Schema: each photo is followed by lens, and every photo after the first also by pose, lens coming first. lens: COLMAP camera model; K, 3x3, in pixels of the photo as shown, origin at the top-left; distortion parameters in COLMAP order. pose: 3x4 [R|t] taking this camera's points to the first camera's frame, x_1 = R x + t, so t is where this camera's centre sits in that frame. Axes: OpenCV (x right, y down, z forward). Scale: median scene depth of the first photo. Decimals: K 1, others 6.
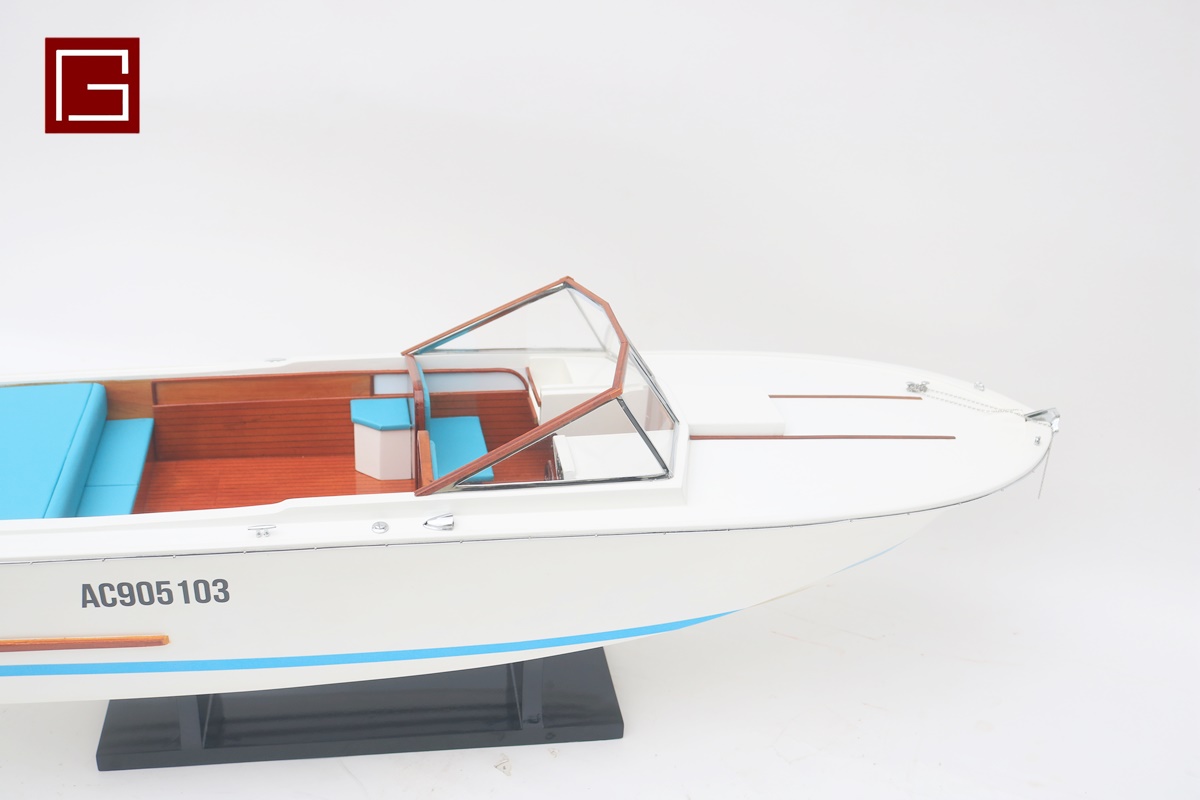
lens RADIAL K [[1312.7, 0, 598.7], [0, 1312.7, 344.1], [0, 0, 1]] dist [-0.109029, 0.034649]
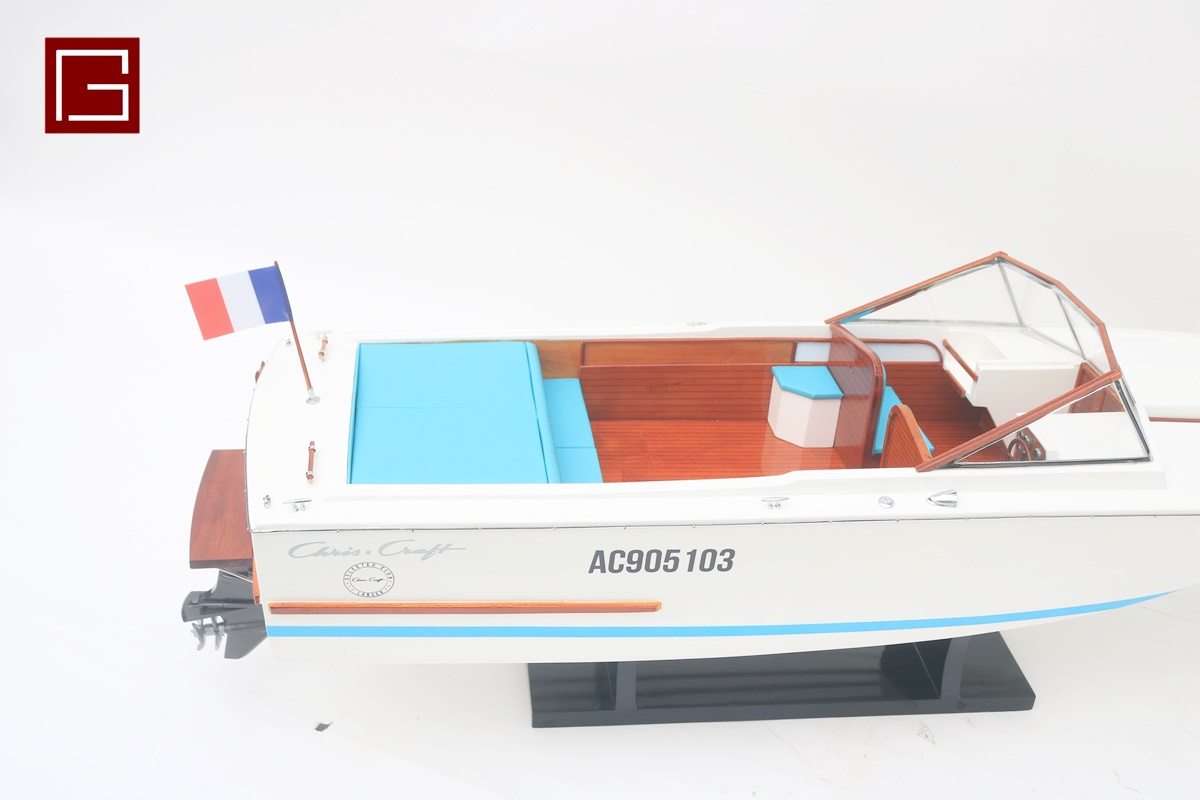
lens RADIAL K [[1312.7, 0, 598.7], [0, 1312.7, 344.1], [0, 0, 1]] dist [-0.109029, 0.034649]
pose [[0.997584, 0.035902, -0.059466, -0.269226], [-0.033215, 0.998408, 0.045585, -0.015957], [0.061008, -0.043500, 0.997189, -0.007648]]
